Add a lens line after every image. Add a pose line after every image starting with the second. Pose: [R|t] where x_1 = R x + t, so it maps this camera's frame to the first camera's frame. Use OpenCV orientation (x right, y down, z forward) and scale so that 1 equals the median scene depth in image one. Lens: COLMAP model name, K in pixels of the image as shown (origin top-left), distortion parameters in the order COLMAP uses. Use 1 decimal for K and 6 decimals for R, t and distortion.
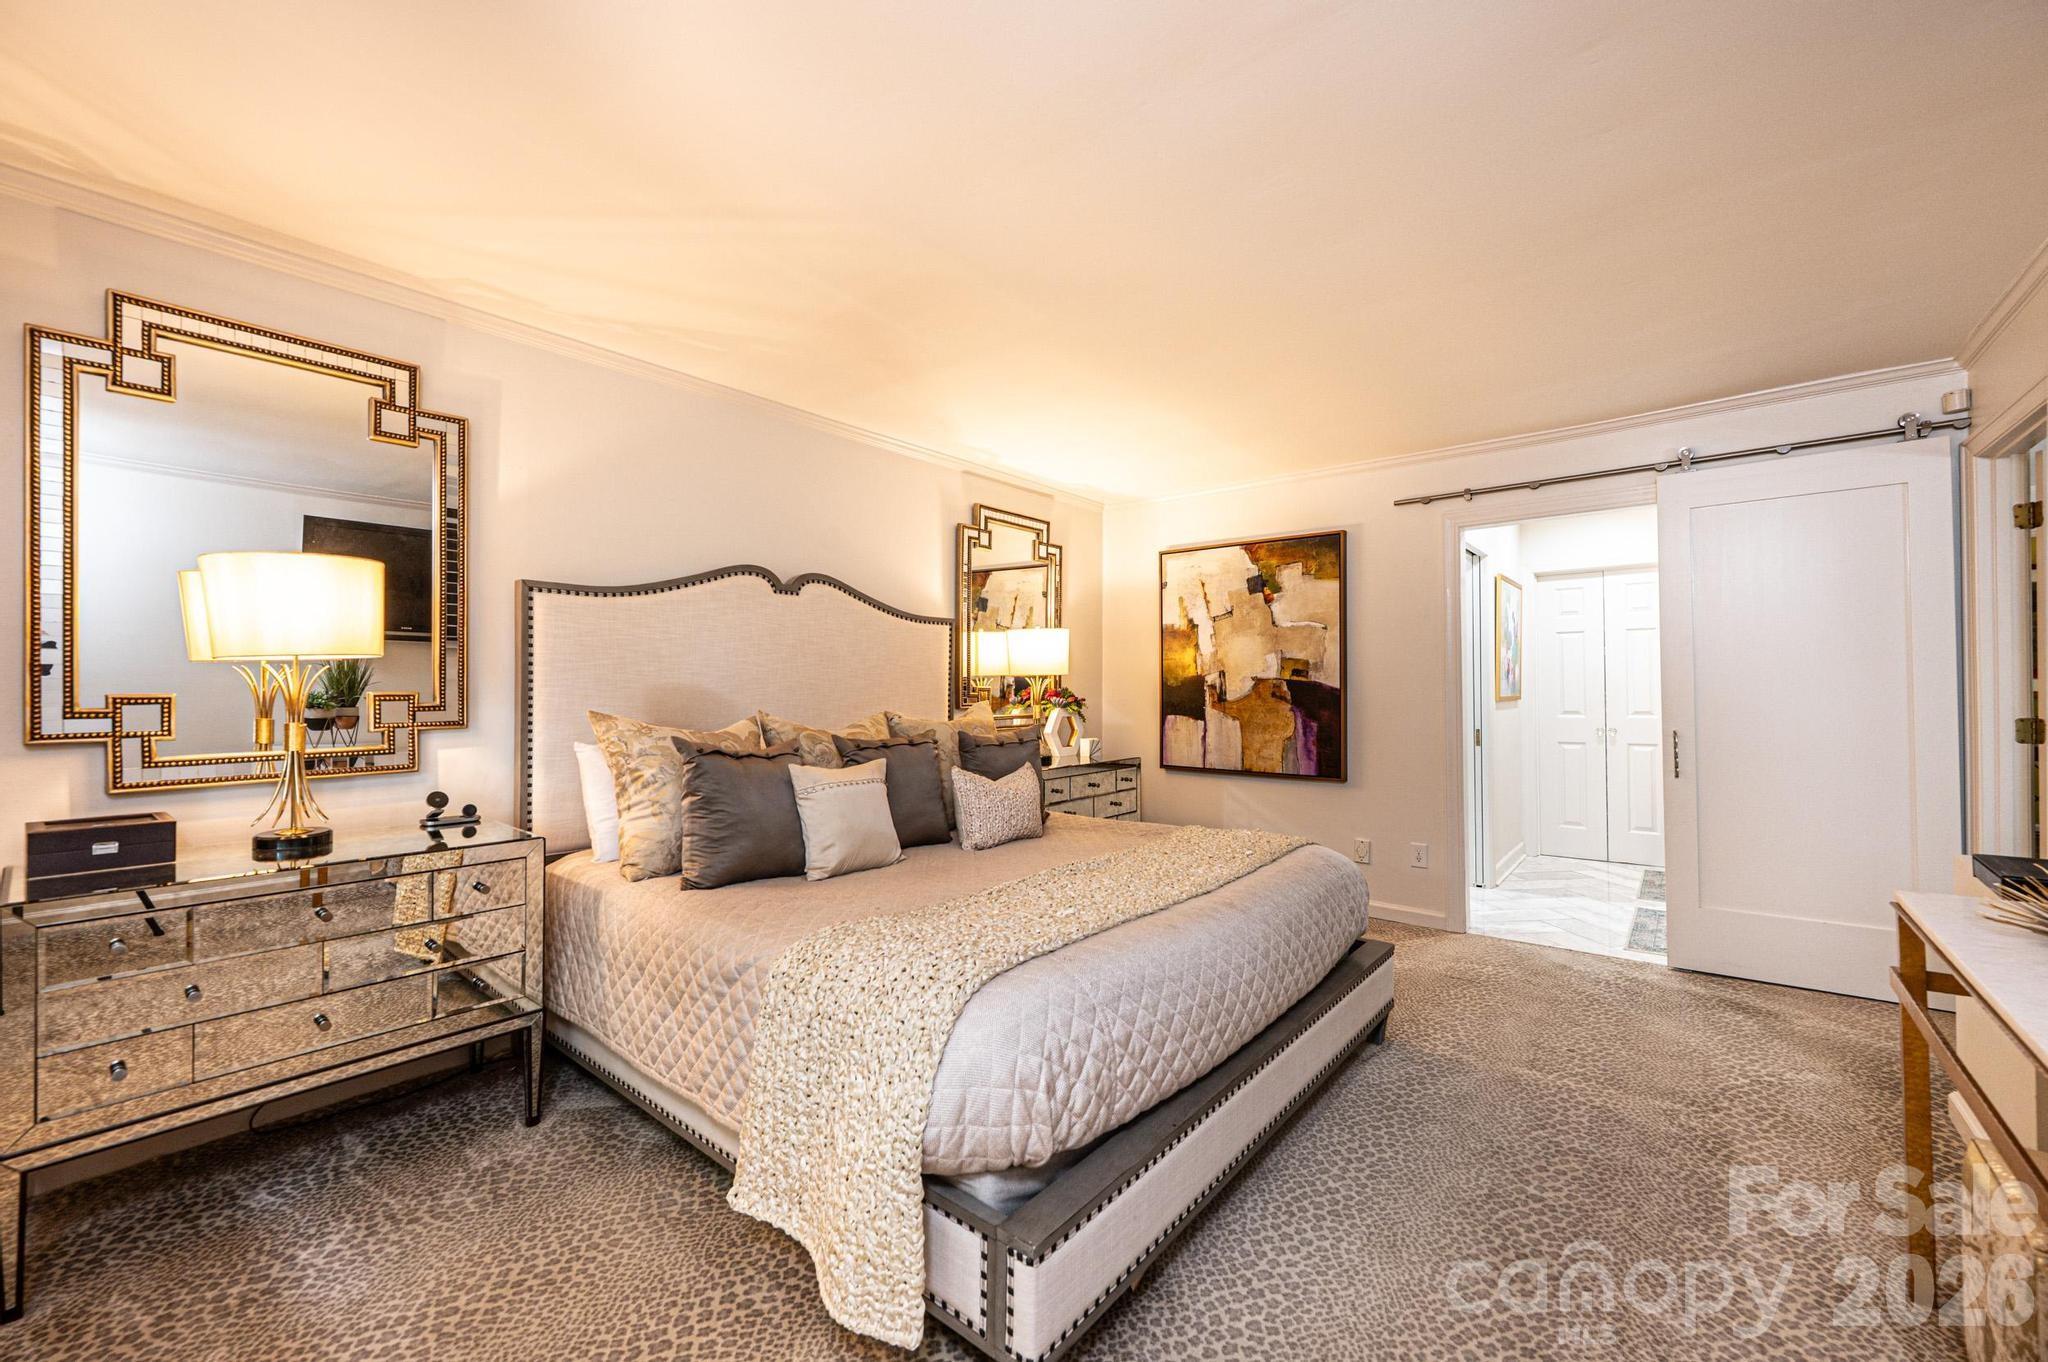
lens RADIAL K [[815.9, 0, 1025.9], [0, 815.9, 679.6], [0, 0, 1]] dist [0.001463, -0.000612]
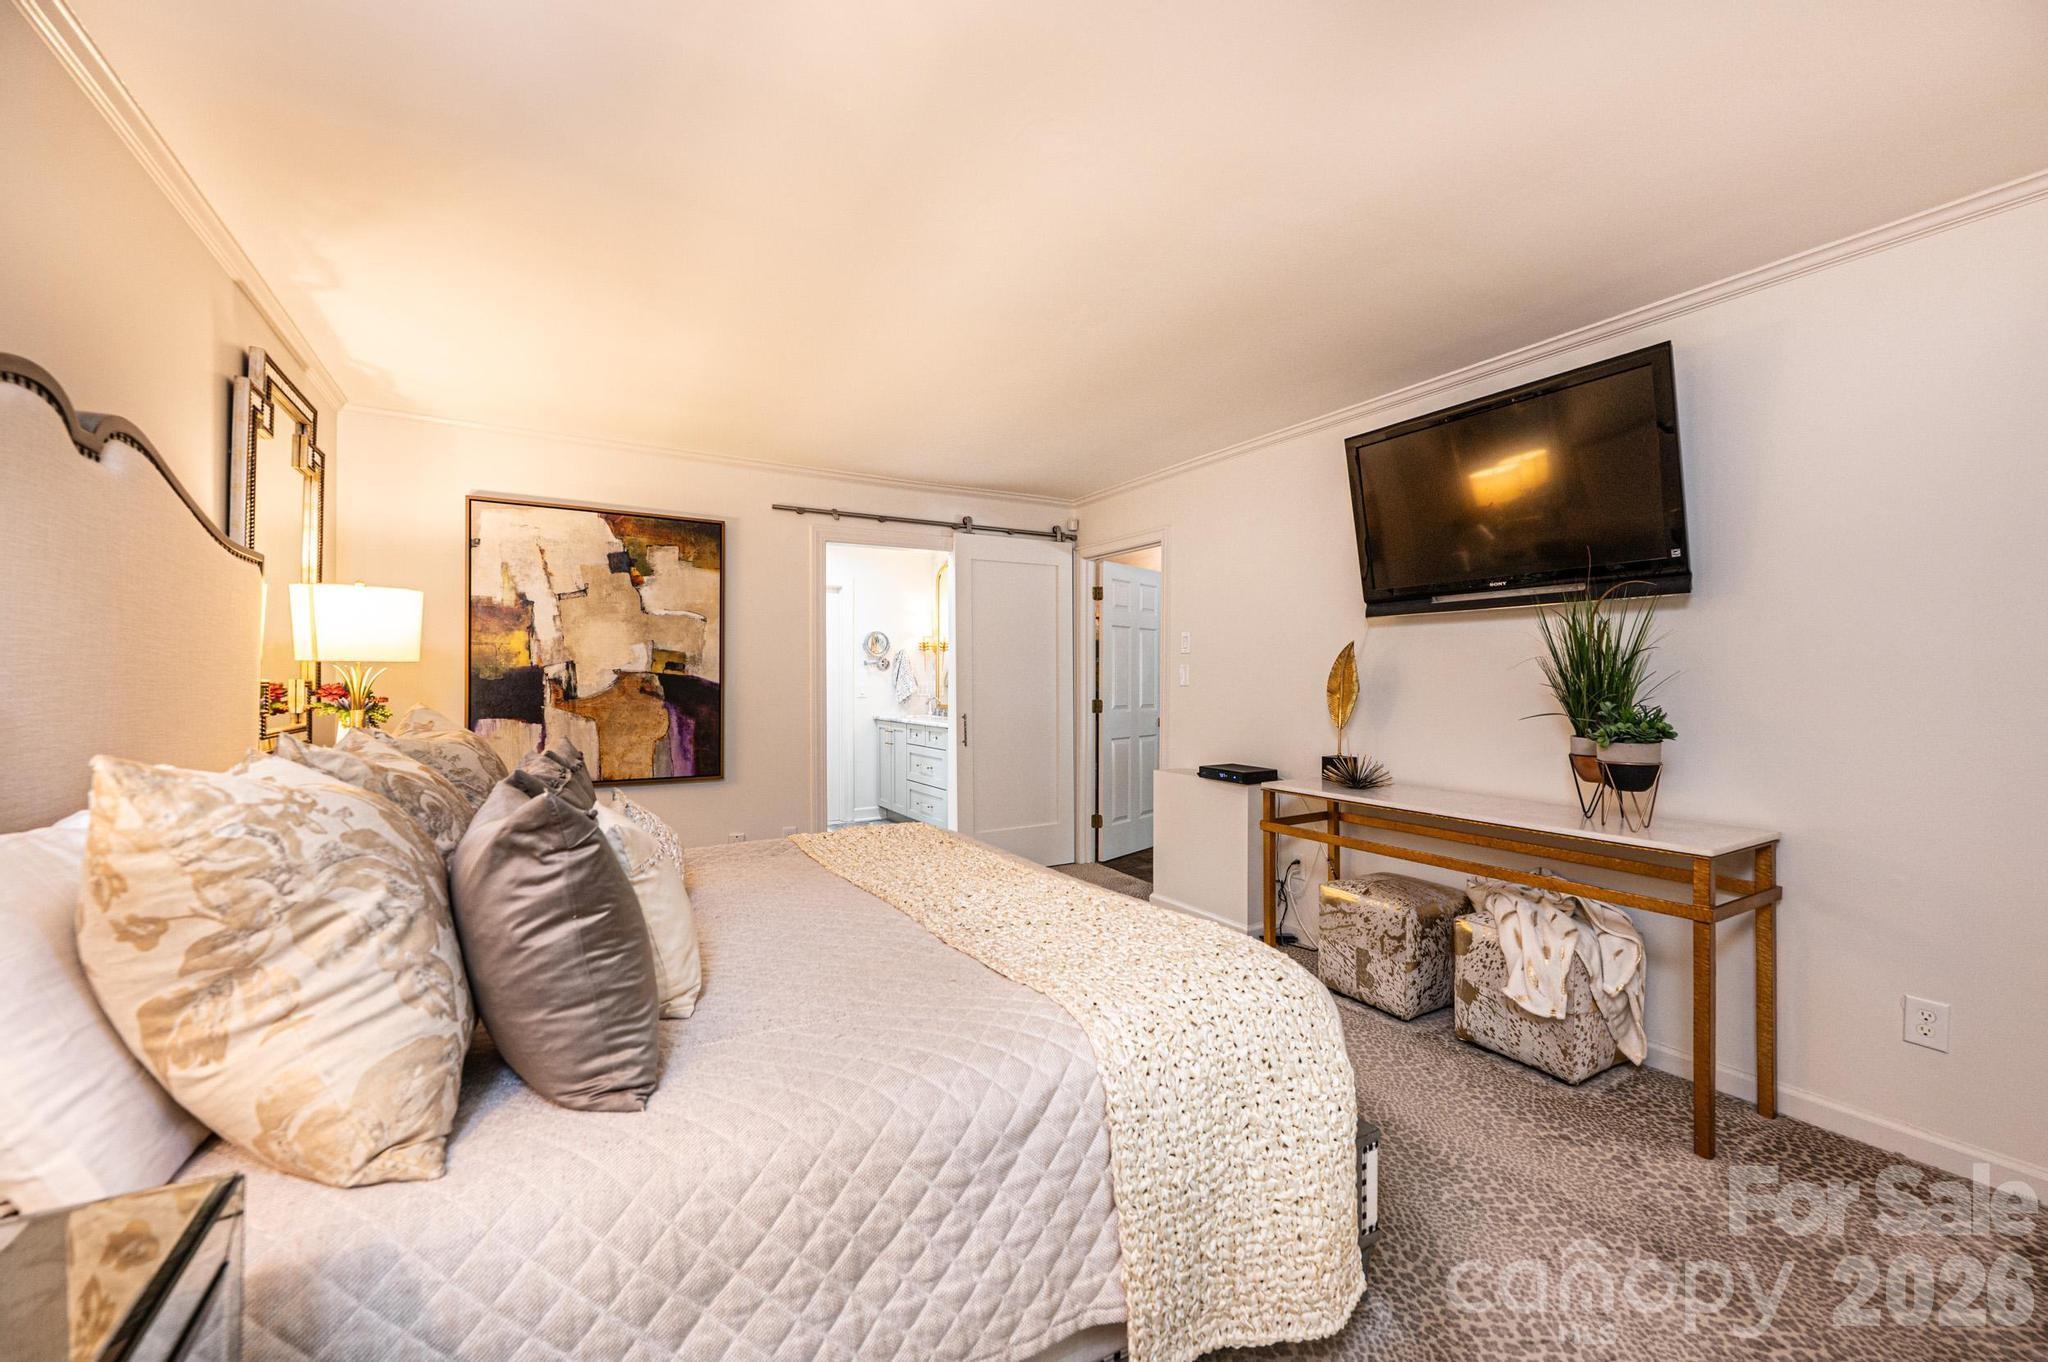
lens RADIAL K [[815.9, 0, 1026.0], [0, 815.9, 680.4], [0, 0, 1]] dist [0.001463, -0.000612]
pose [[0.346299, 0.003661, 0.938117, -0.384932], [-0.011883, 0.999929, 0.000484, 0.002449], [-0.938049, -0.011316, 0.346318, 0.306216]]
